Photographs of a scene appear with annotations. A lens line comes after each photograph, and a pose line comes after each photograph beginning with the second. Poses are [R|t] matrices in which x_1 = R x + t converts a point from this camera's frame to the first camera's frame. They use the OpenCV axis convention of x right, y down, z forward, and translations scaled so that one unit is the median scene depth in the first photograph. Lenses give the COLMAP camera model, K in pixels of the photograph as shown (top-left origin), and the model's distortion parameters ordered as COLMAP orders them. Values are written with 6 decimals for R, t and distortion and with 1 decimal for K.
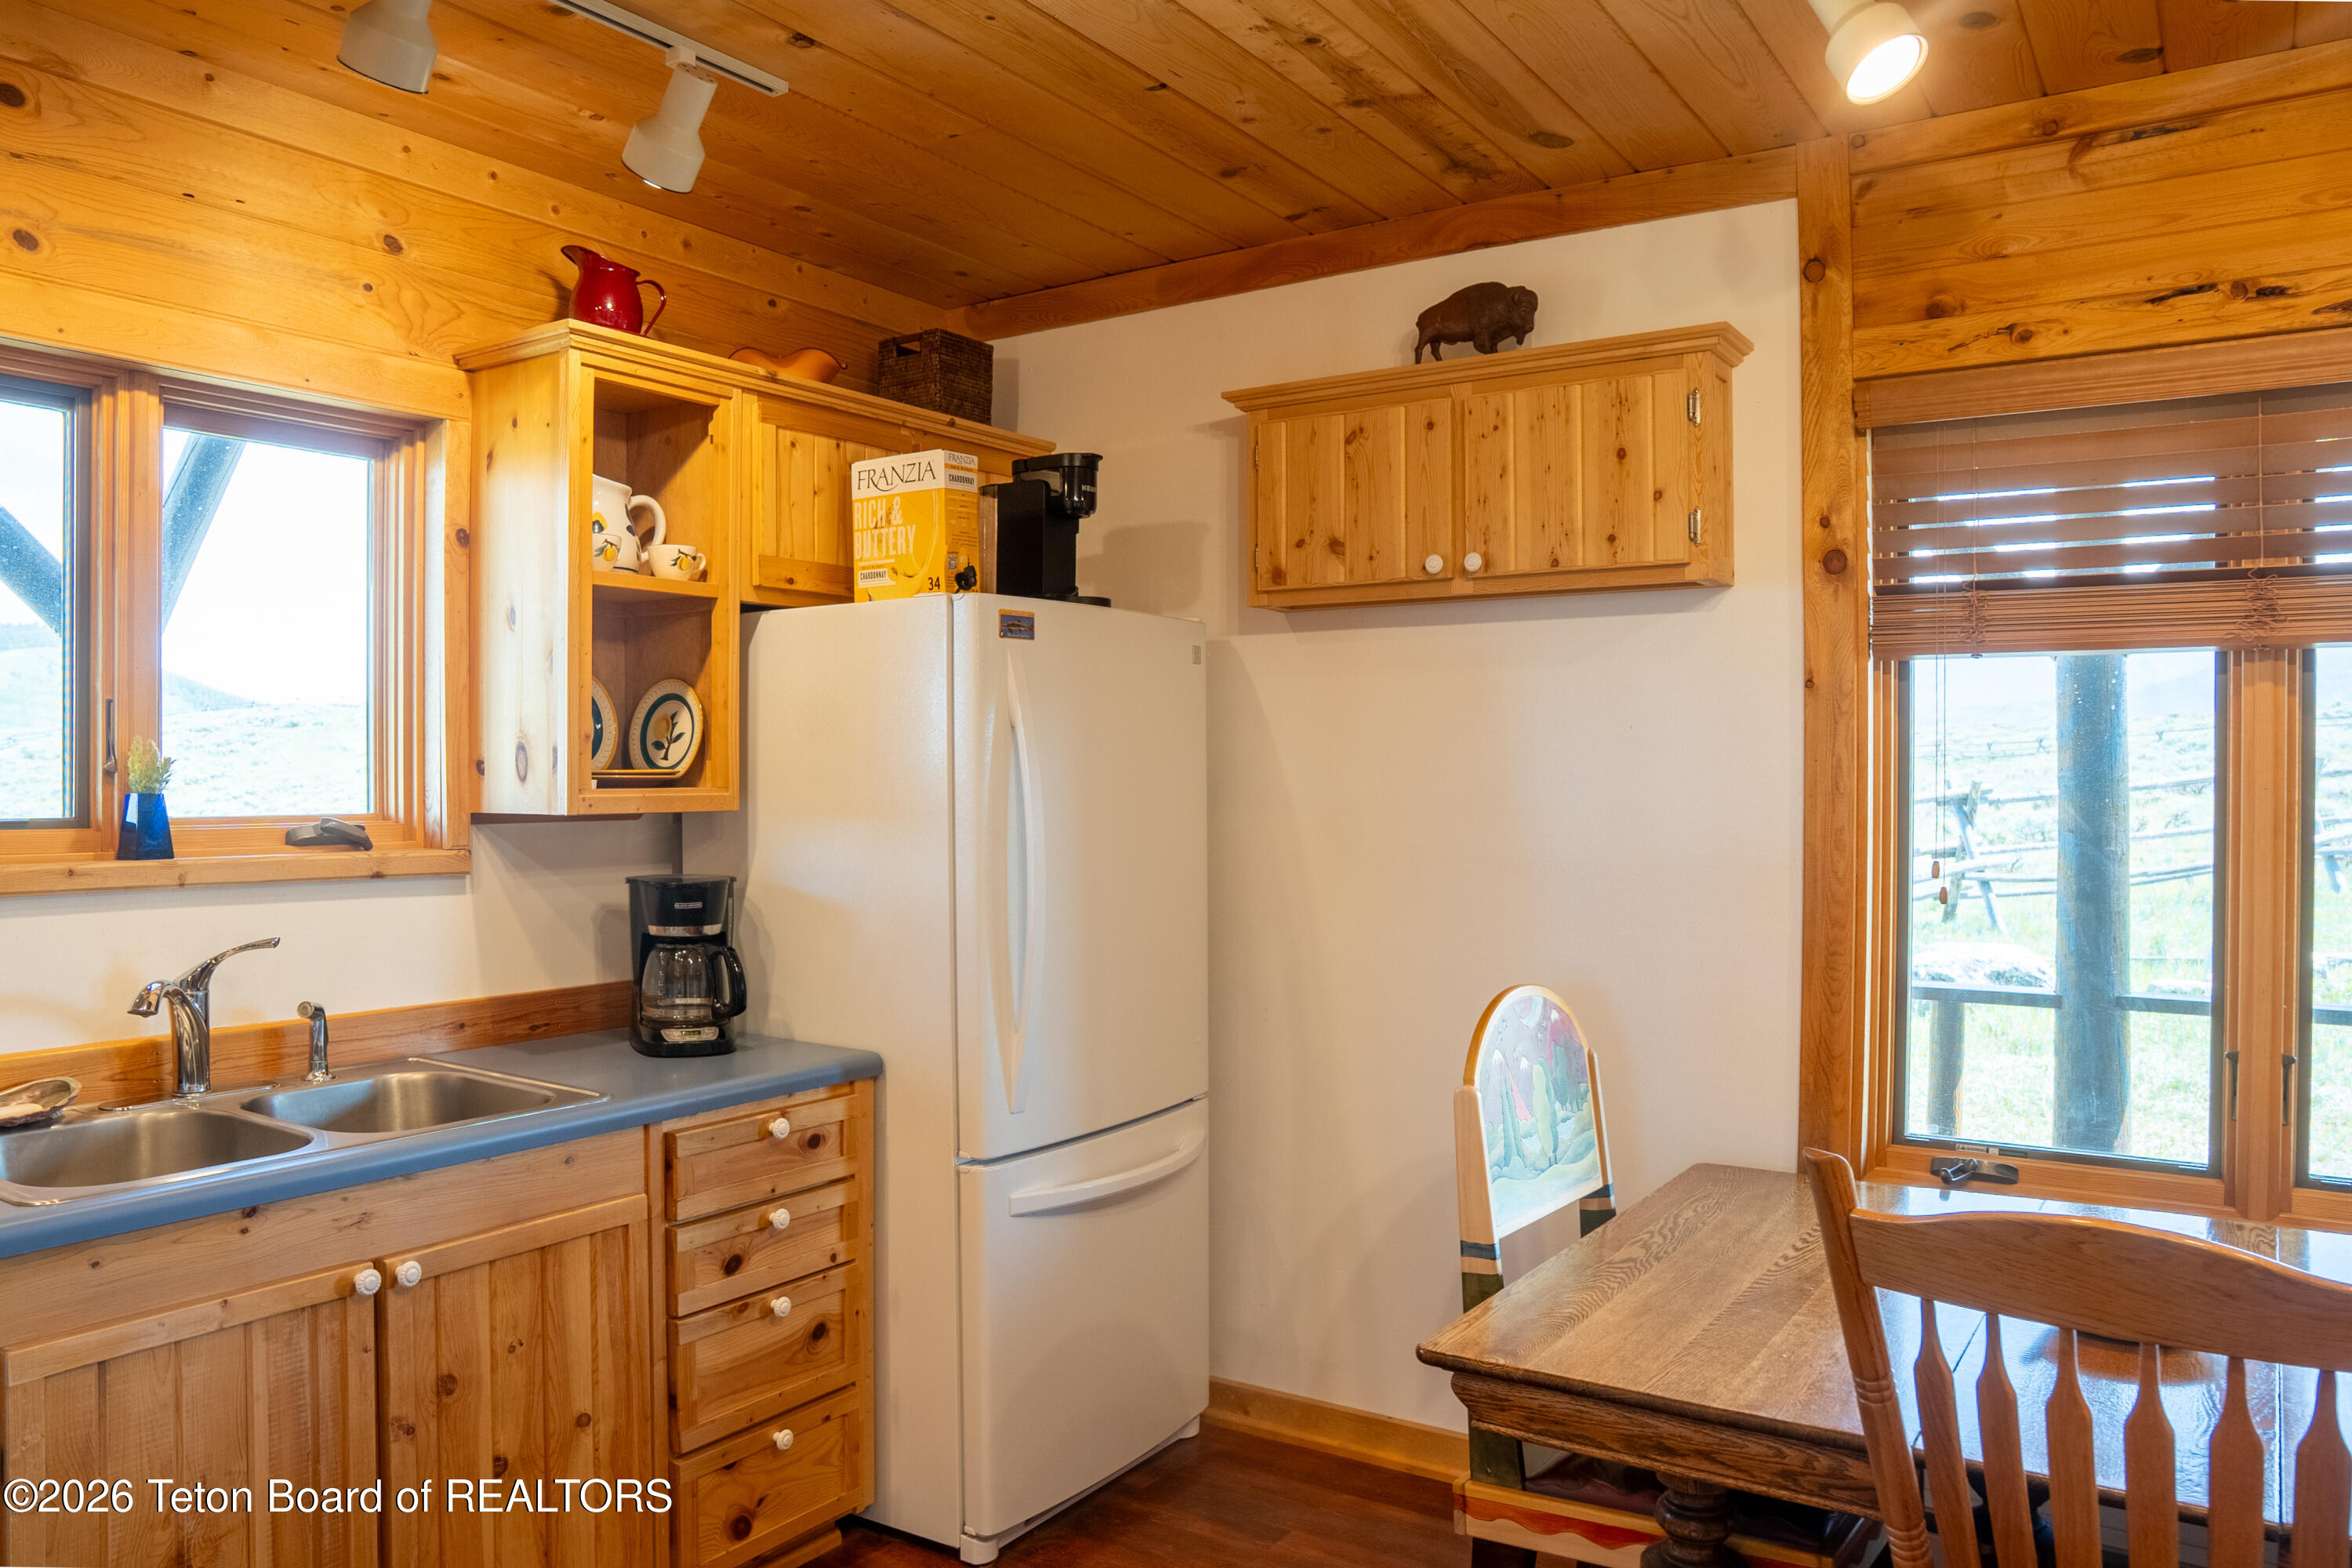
lens RADIAL K [[1684.5, 0, 1182.9], [0, 1684.5, 783.7], [0, 0, 1]] dist [-0.093516, 0.051075]
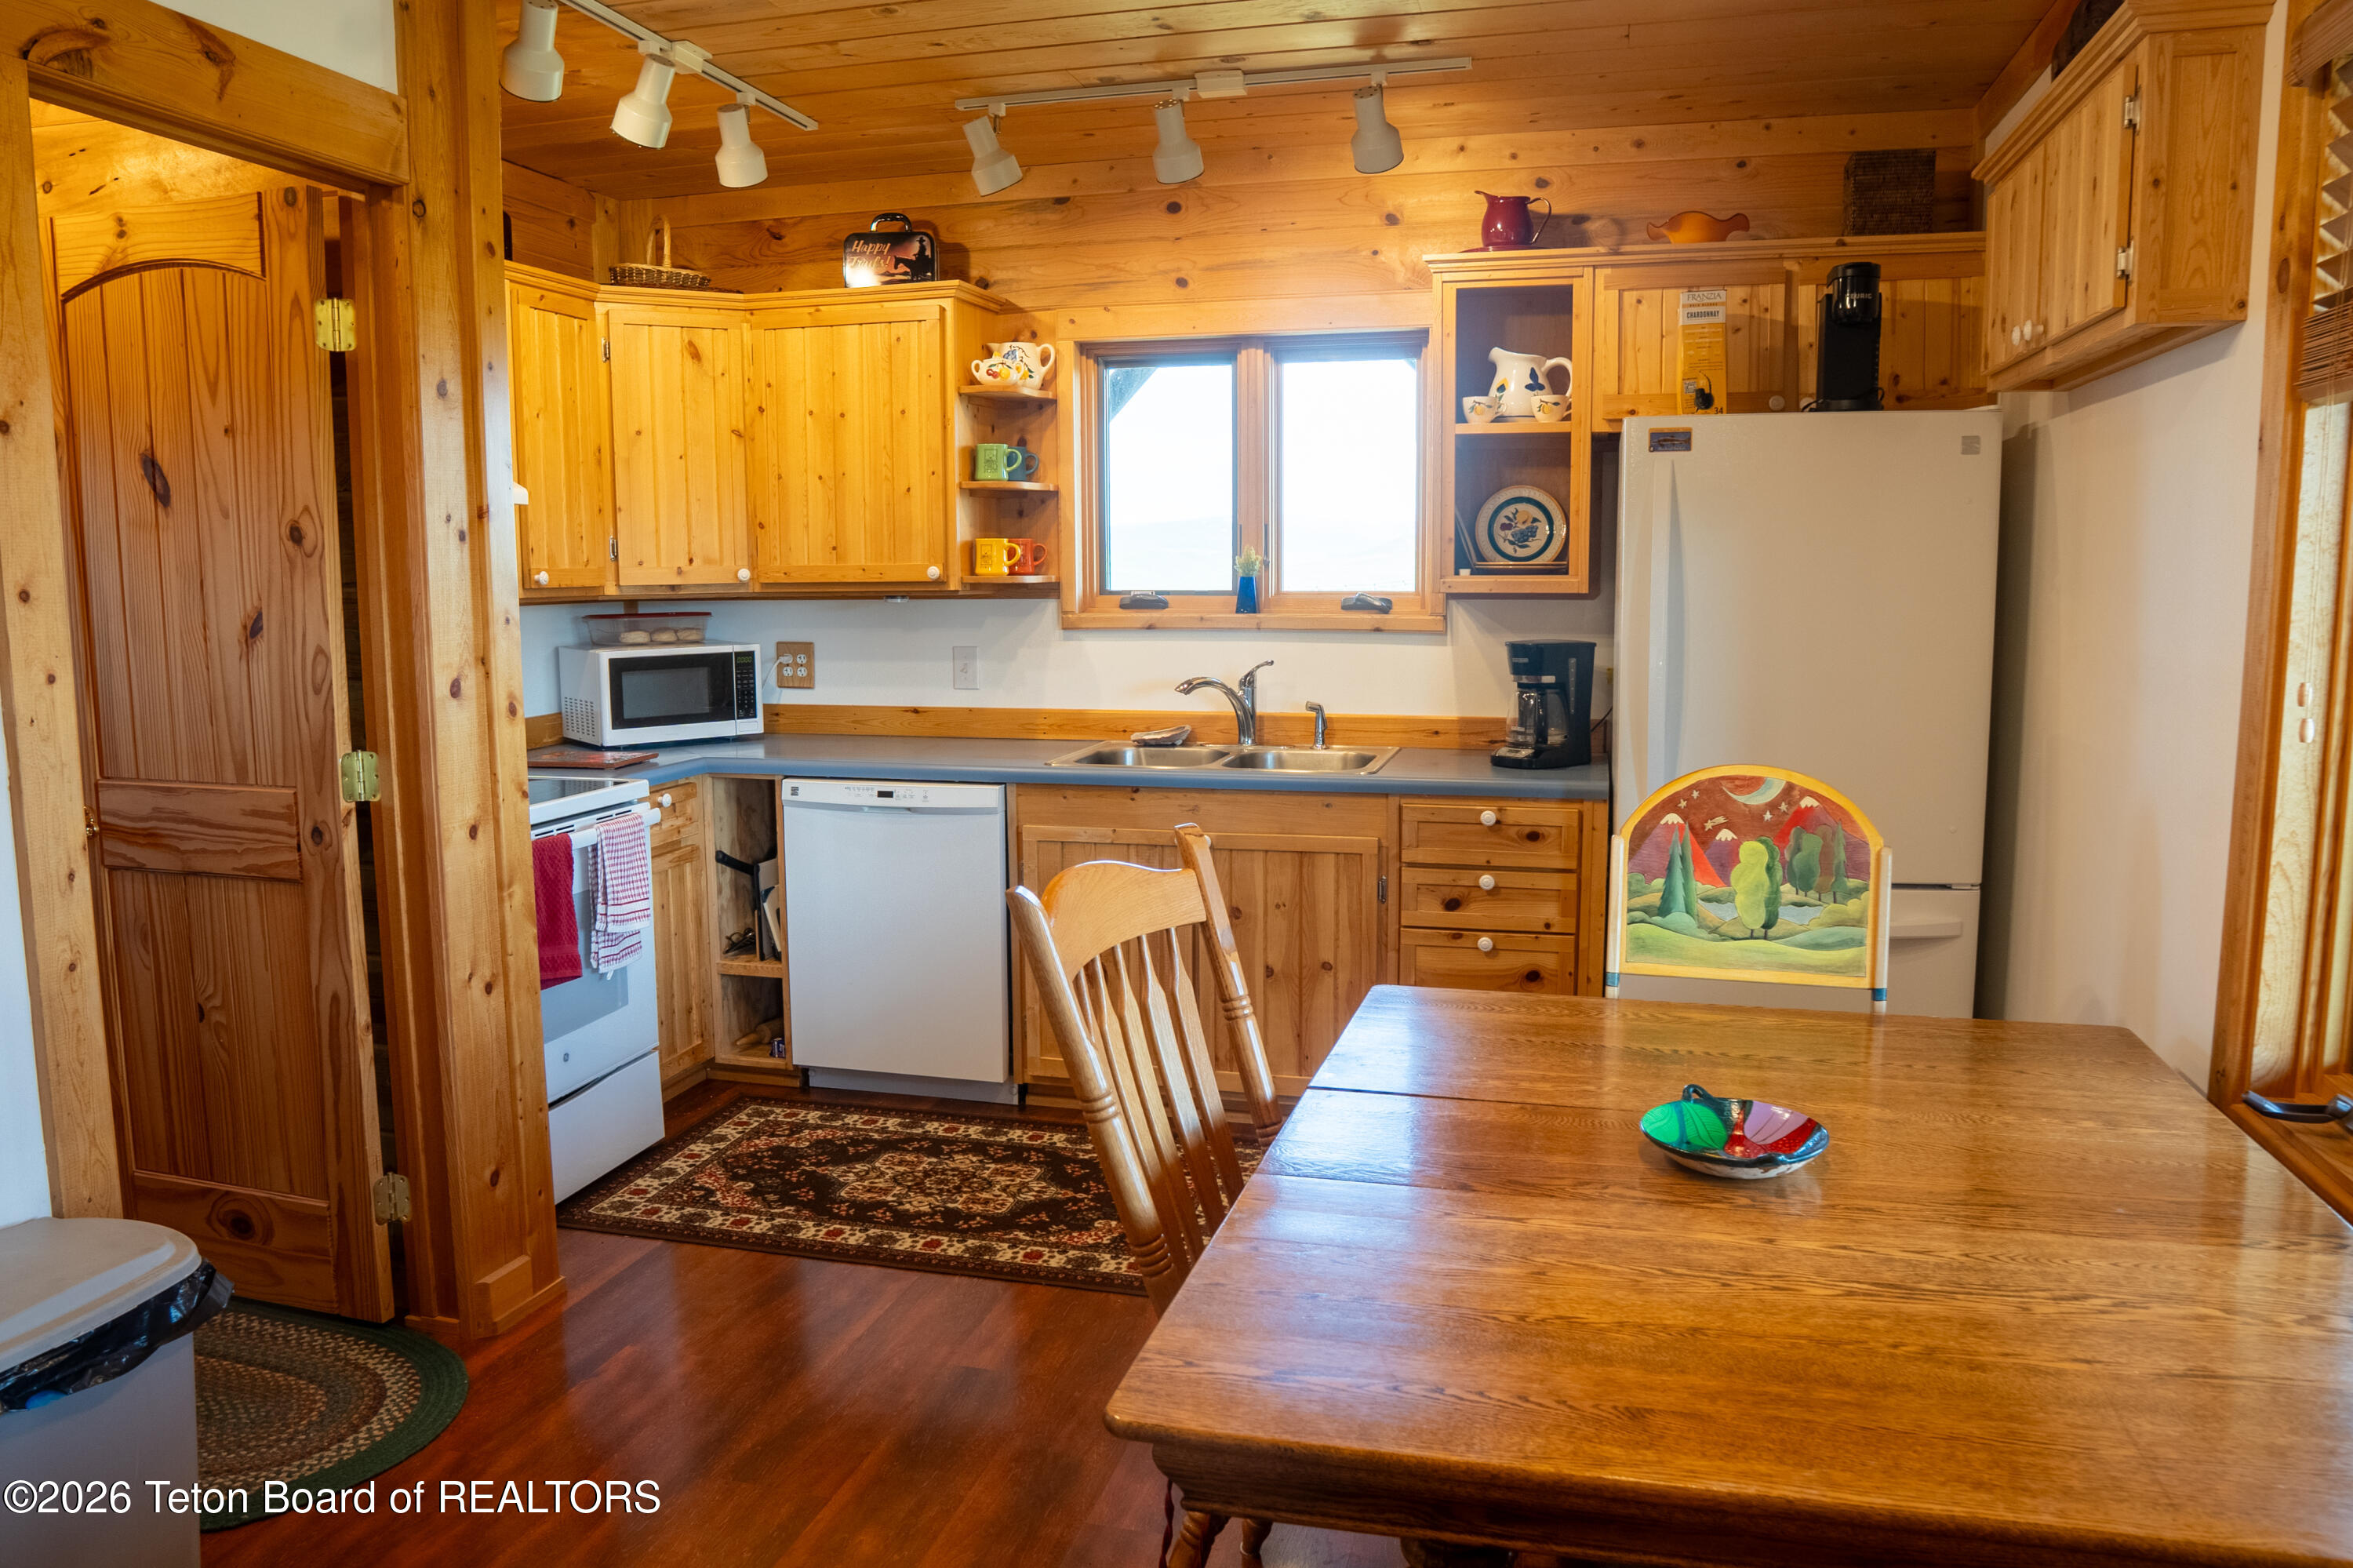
lens RADIAL K [[1685.3, 0, 1176.2], [0, 1685.3, 778.4], [0, 0, 1]] dist [-0.093516, 0.051075]
pose [[0.315691, 0.114577, -0.941919, 1.025110], [-0.000210, 0.992691, 0.120683, 0.002192], [0.948862, -0.037901, 0.313407, 0.312909]]
